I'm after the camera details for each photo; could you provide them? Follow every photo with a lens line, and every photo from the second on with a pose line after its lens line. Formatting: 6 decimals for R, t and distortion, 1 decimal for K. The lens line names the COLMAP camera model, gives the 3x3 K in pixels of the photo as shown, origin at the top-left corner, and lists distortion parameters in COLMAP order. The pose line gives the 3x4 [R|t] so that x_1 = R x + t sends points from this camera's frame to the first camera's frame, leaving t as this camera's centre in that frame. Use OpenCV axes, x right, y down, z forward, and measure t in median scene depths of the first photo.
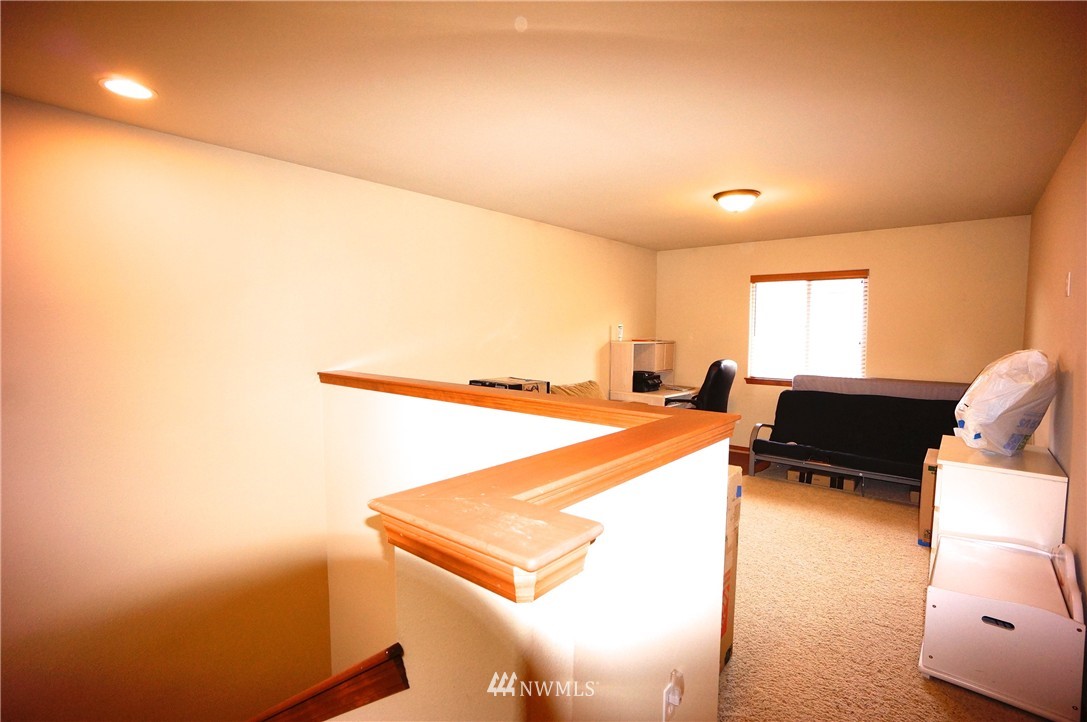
lens RADIAL K [[494.5, 0, 542.8], [0, 494.5, 359.8], [0, 0, 1]] dist [0.000672, 0.002845]
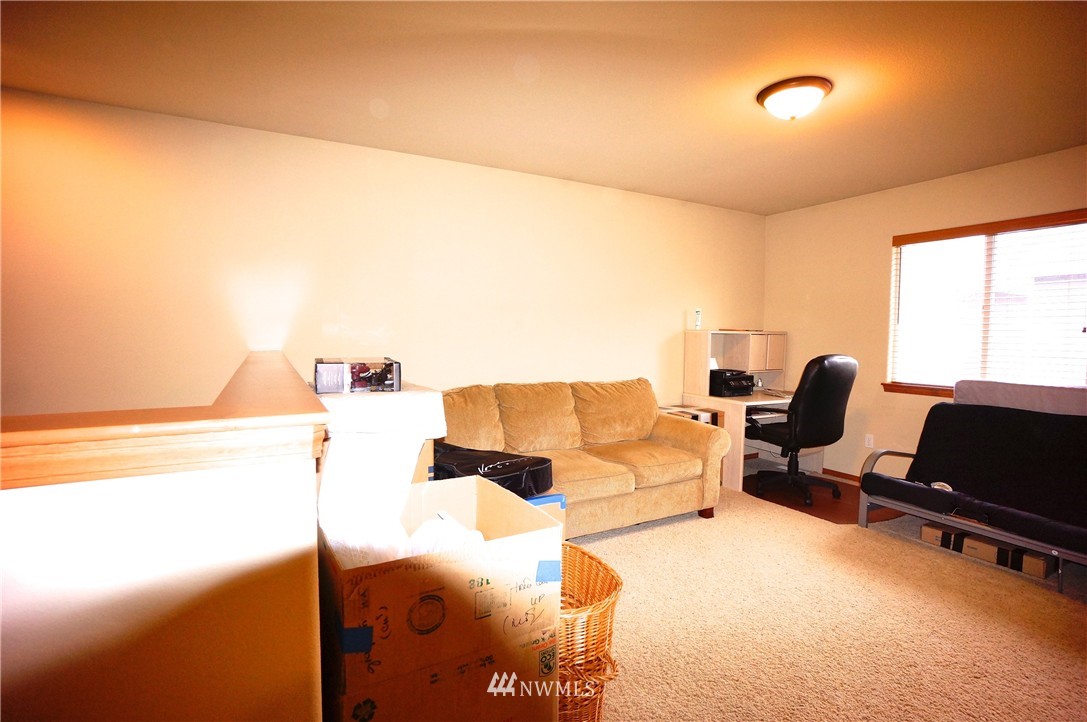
lens RADIAL K [[494.5, 0, 548.6], [0, 494.5, 358.6], [0, 0, 1]] dist [0.000672, 0.002845]
pose [[0.943043, 0.019941, -0.332073, 0.217540], [-0.023002, 0.999721, -0.005290, 0.018410], [0.331875, 0.012627, 0.943239, 0.202225]]
